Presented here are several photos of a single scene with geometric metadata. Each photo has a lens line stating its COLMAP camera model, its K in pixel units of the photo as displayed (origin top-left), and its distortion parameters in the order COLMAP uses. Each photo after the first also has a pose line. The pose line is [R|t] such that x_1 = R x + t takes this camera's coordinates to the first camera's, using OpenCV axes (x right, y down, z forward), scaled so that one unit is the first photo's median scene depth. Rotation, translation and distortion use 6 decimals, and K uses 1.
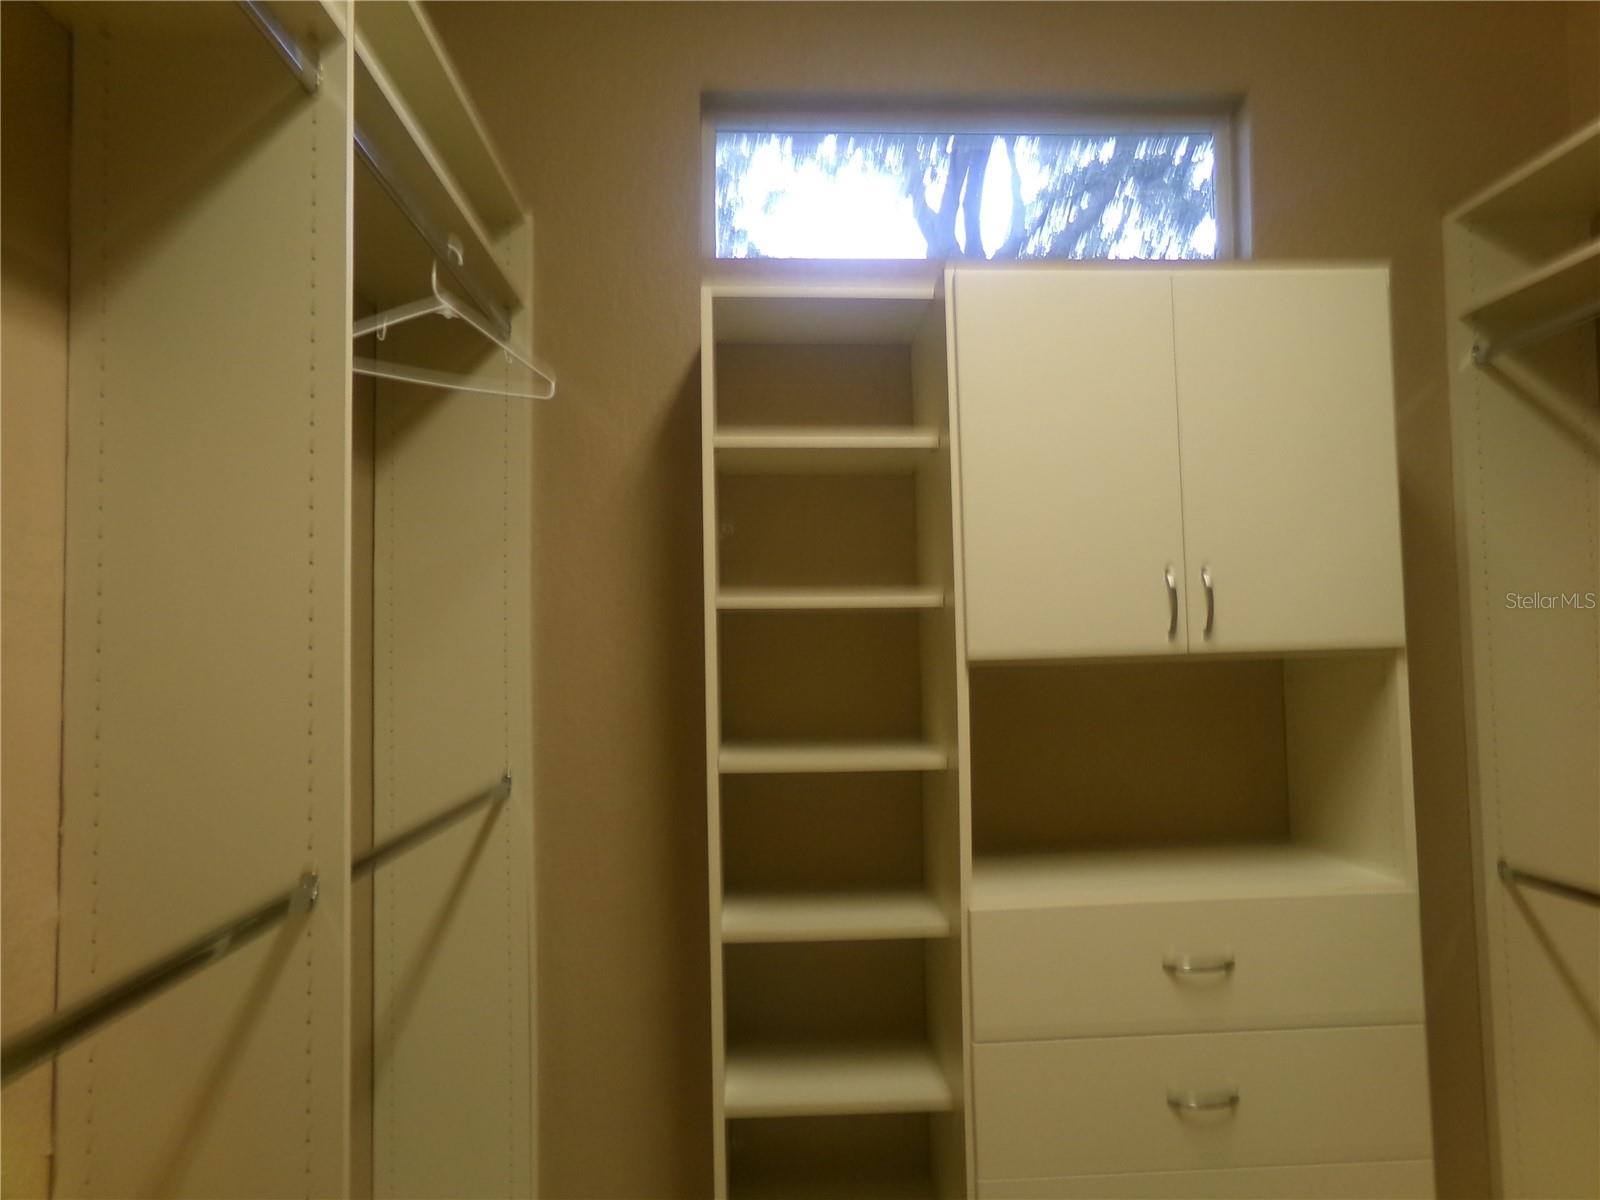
lens RADIAL K [[1088.7, 0, 799.5], [0, 1088.7, 609.6], [0, 0, 1]] dist [-0.040168, 0.070912]
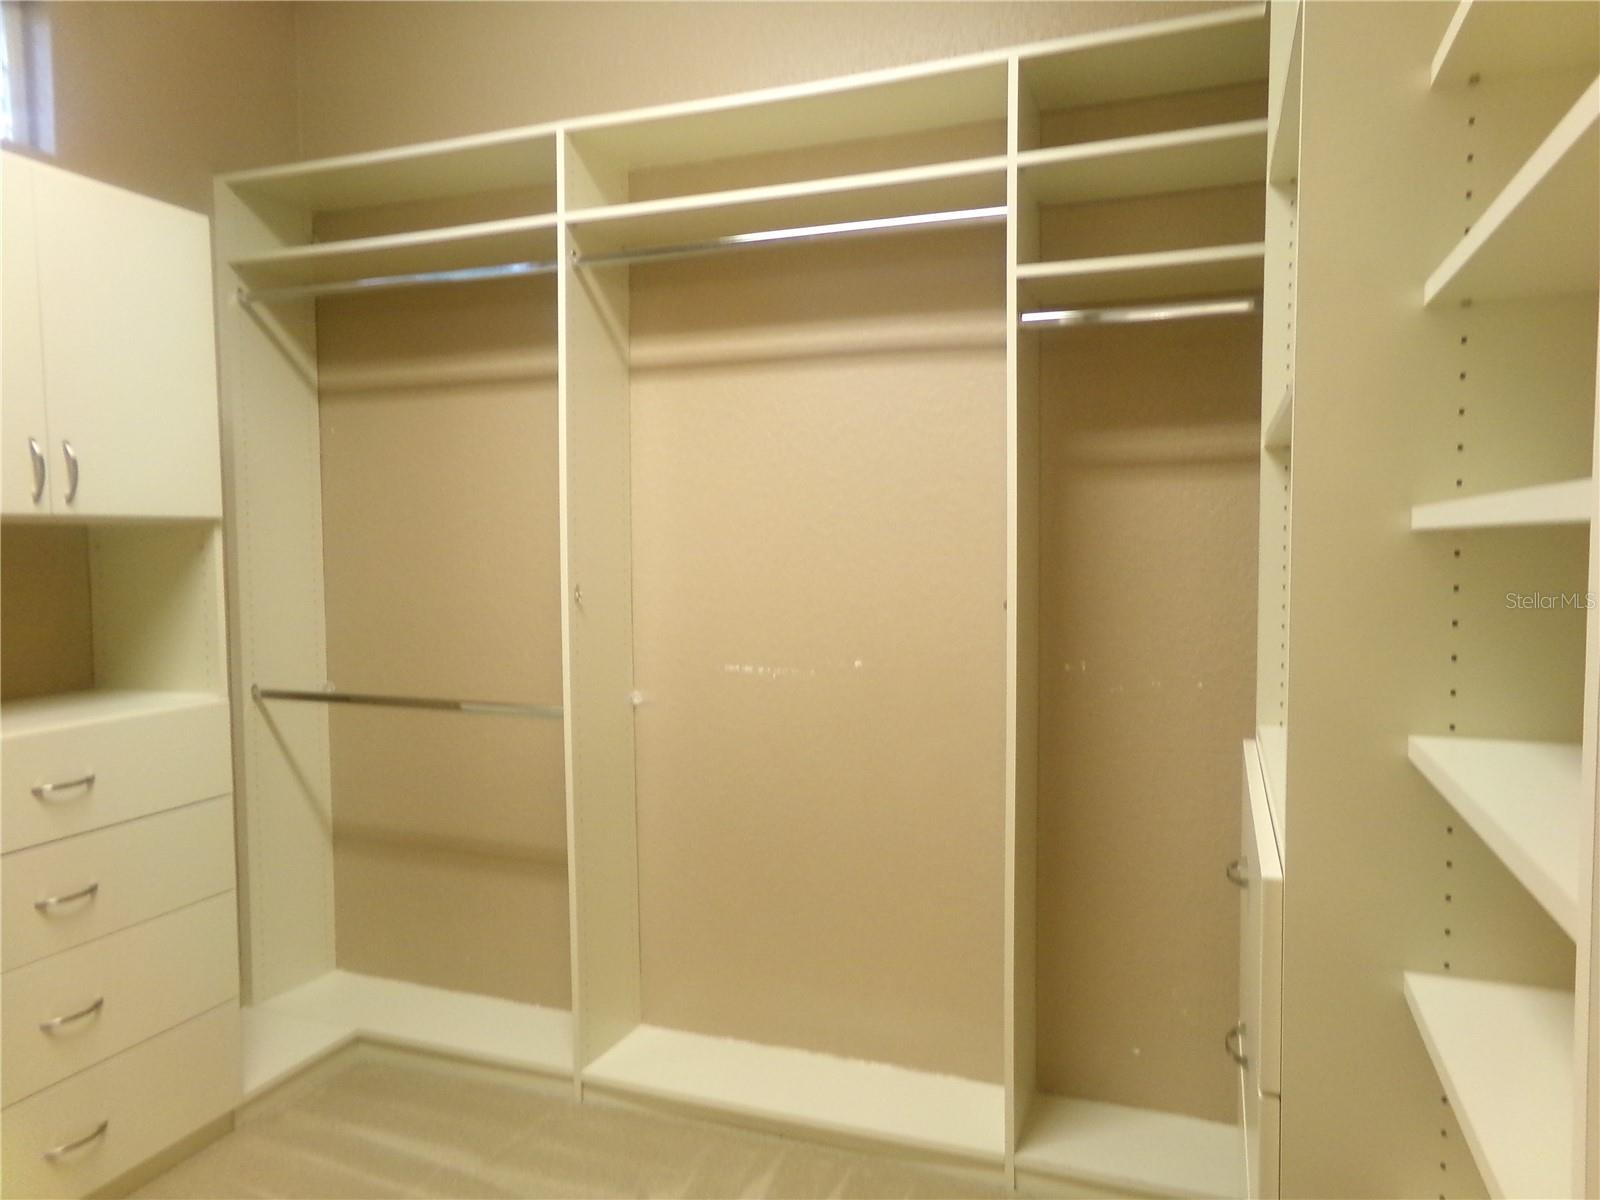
lens RADIAL K [[1088.7, 0, 799.5], [0, 1088.7, 609.6], [0, 0, 1]] dist [-0.040168, 0.070912]
pose [[0.394493, -0.032269, 0.918332, -0.367738], [-0.050859, 0.997085, 0.056884, 0.032144], [-0.917491, -0.069145, 0.391701, -0.162482]]
